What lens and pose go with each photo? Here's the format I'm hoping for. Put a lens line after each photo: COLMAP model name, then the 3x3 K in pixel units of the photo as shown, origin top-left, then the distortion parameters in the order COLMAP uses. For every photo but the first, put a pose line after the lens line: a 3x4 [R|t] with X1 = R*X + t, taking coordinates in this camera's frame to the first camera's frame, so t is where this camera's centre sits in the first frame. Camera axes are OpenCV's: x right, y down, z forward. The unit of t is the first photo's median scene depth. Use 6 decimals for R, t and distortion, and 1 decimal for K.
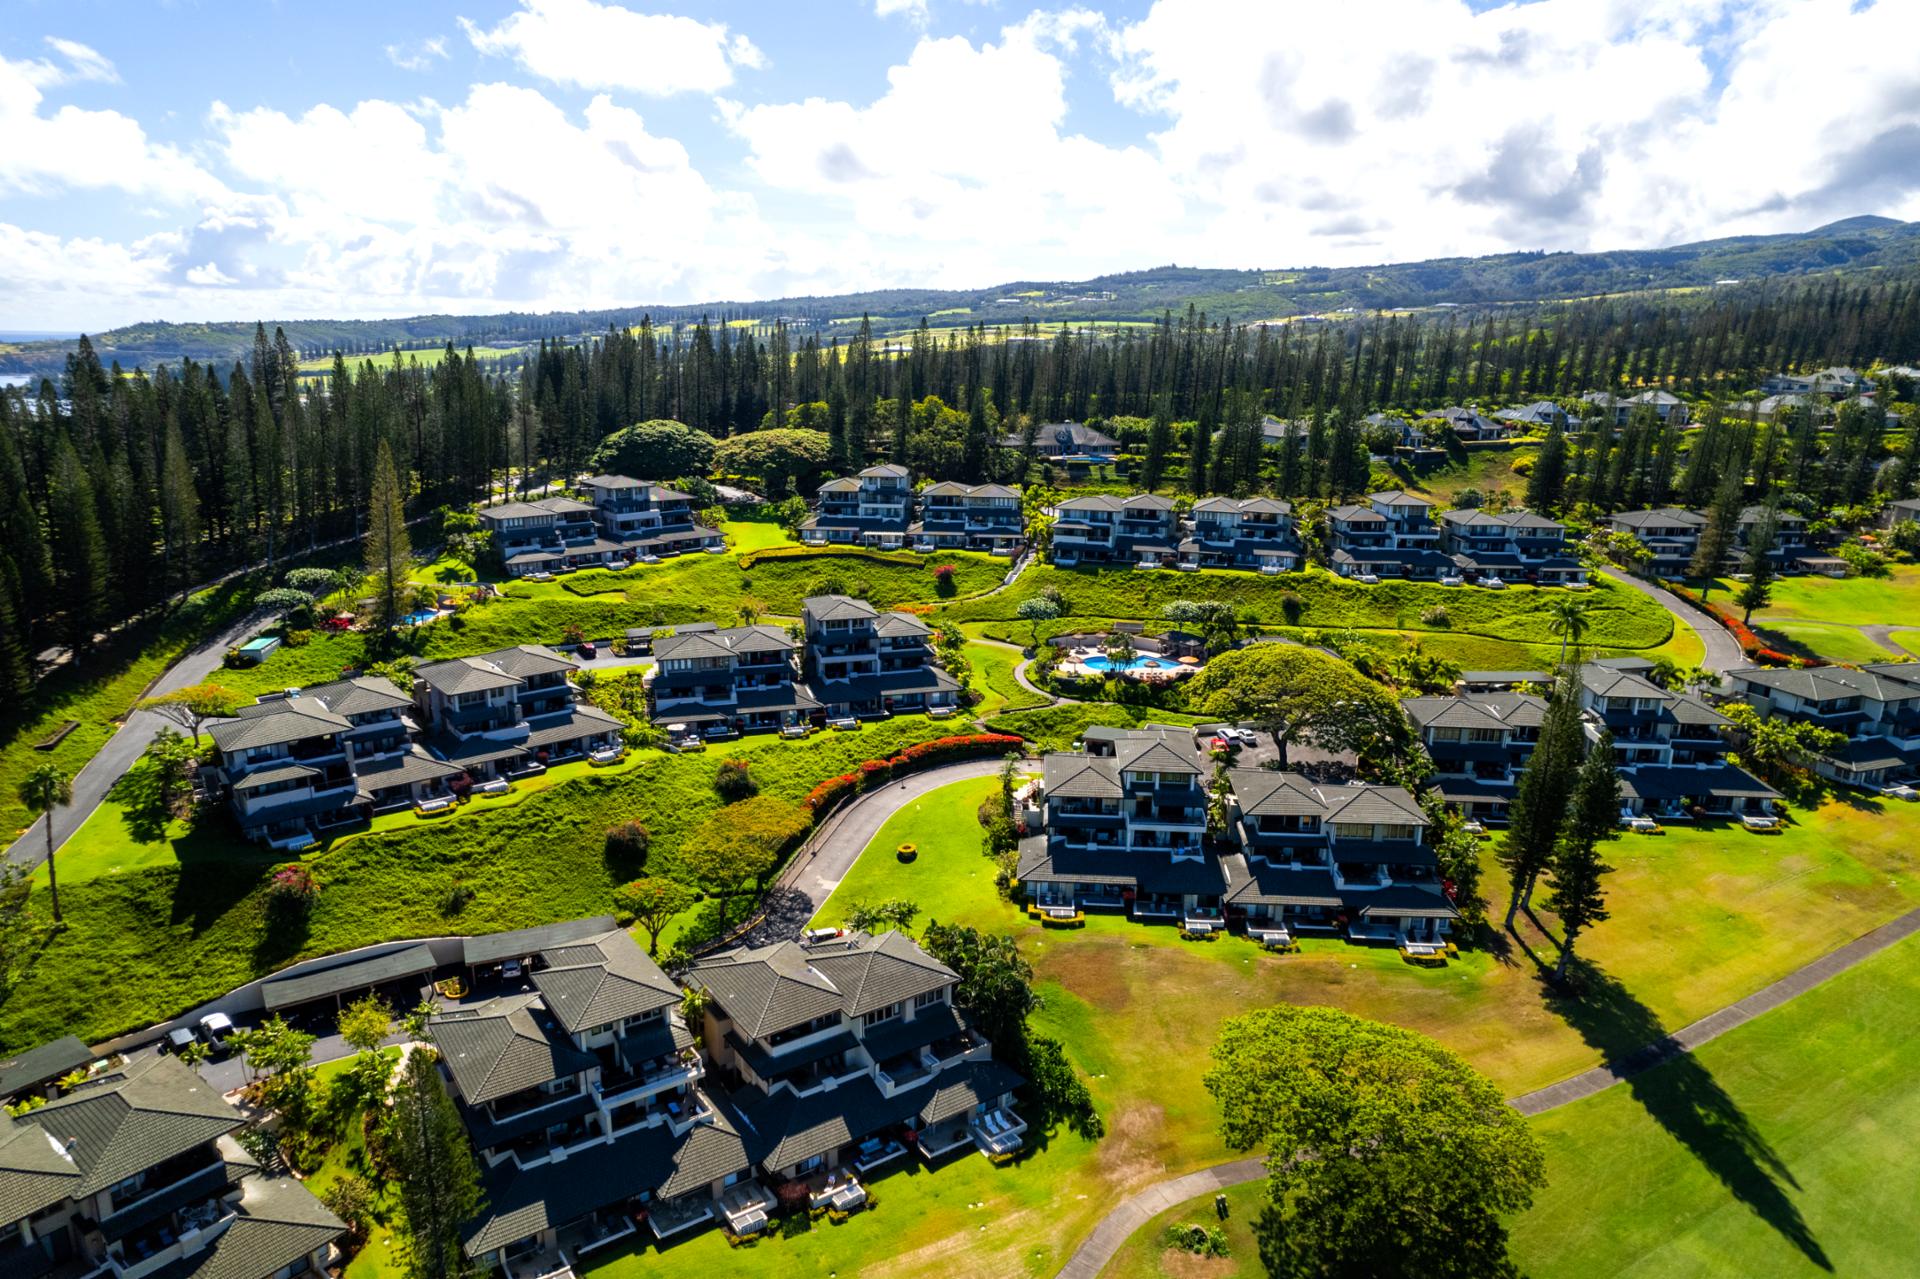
lens RADIAL K [[1212.0, 0, 971.8], [0, 1212.0, 651.0], [0, 0, 1]] dist [-0.076392, 0.065166]
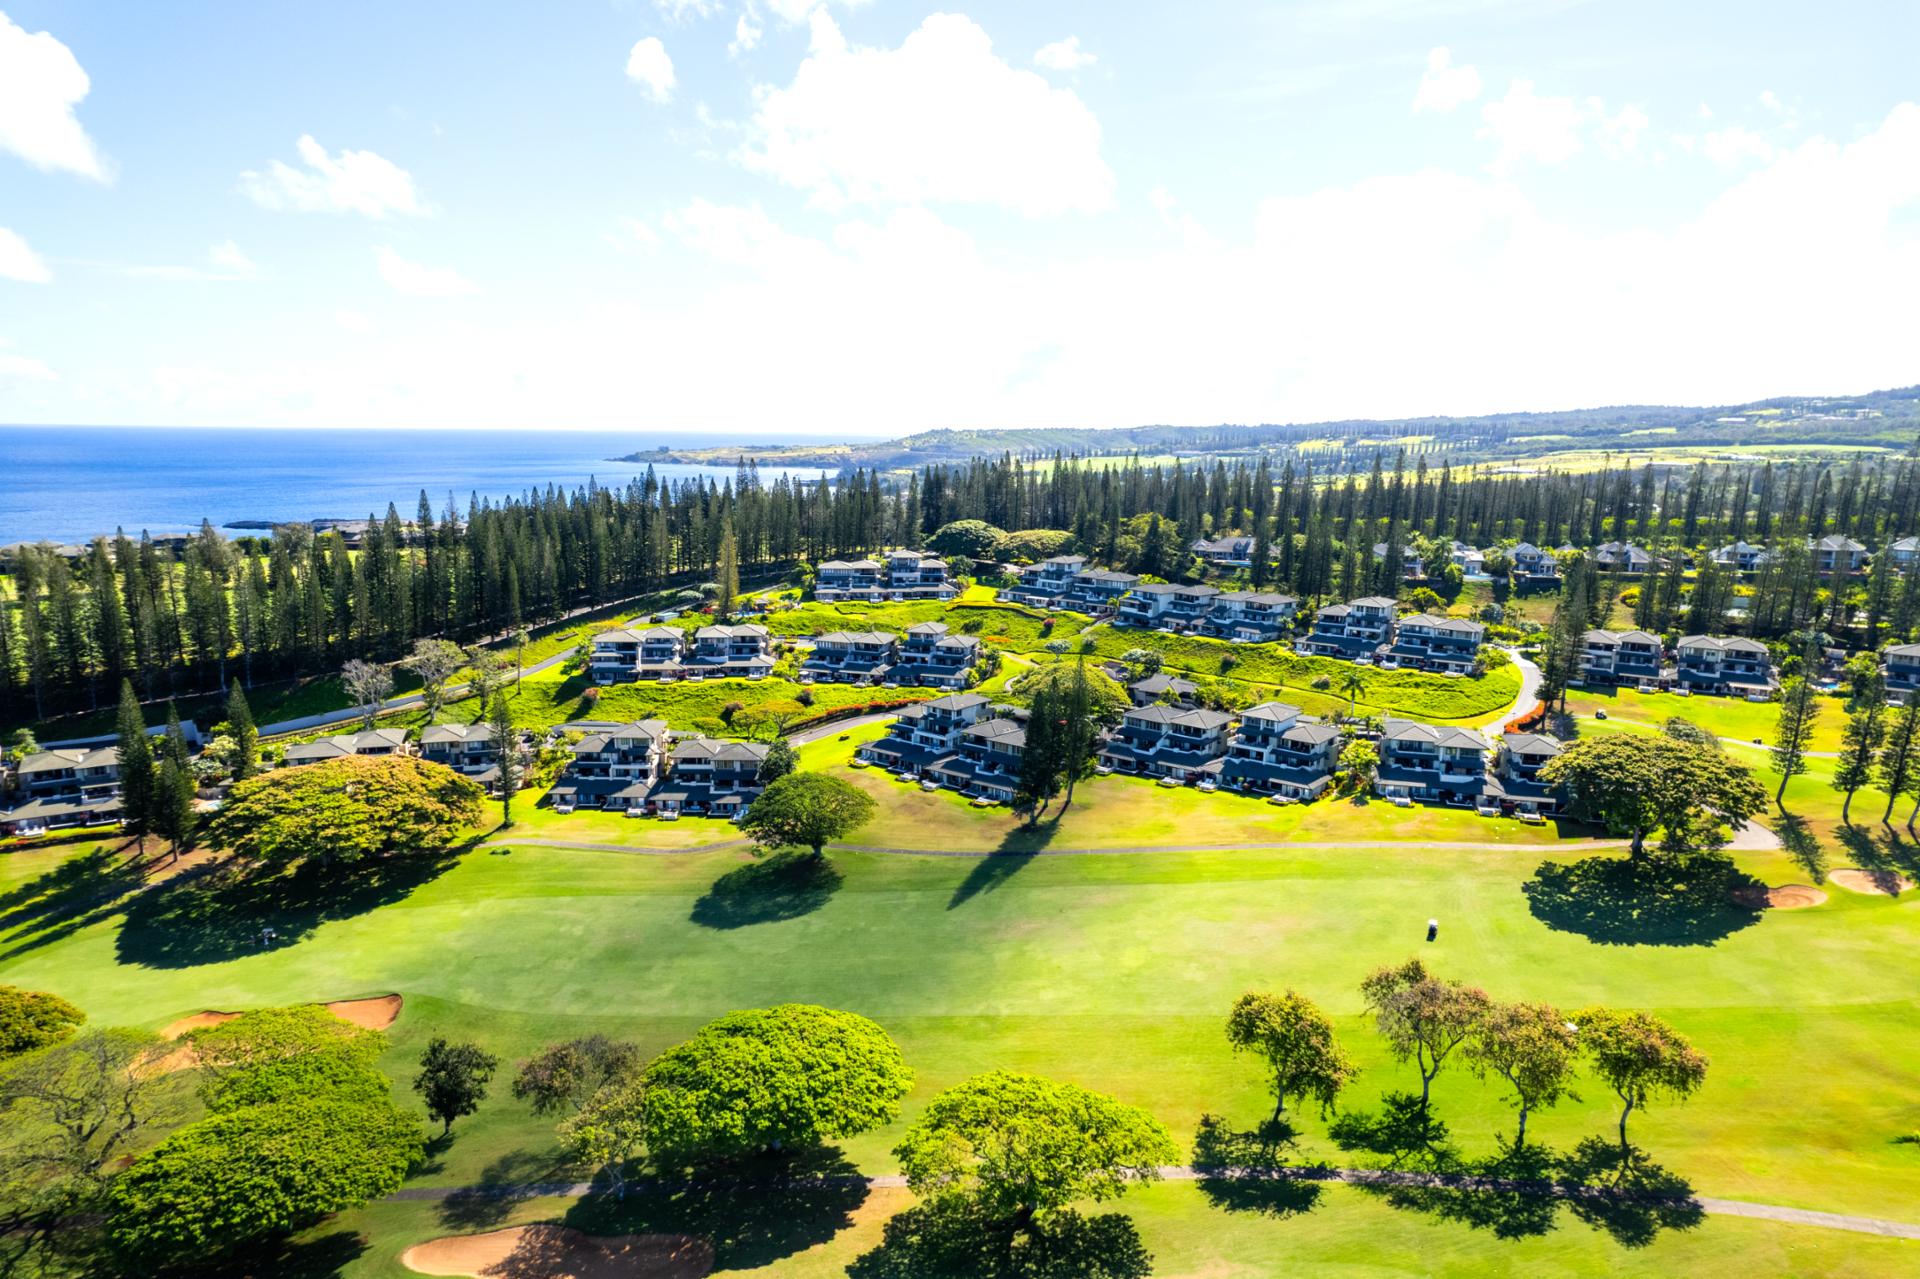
lens RADIAL K [[1212.0, 0, 971.8], [0, 1212.0, 651.0], [0, 0, 1]] dist [-0.076392, 0.065166]
pose [[0.837131, 0.101495, -0.537504, 0.893715], [-0.148407, 0.987921, -0.044589, 0.066076], [0.526486, 0.117096, 0.842081, -0.432523]]
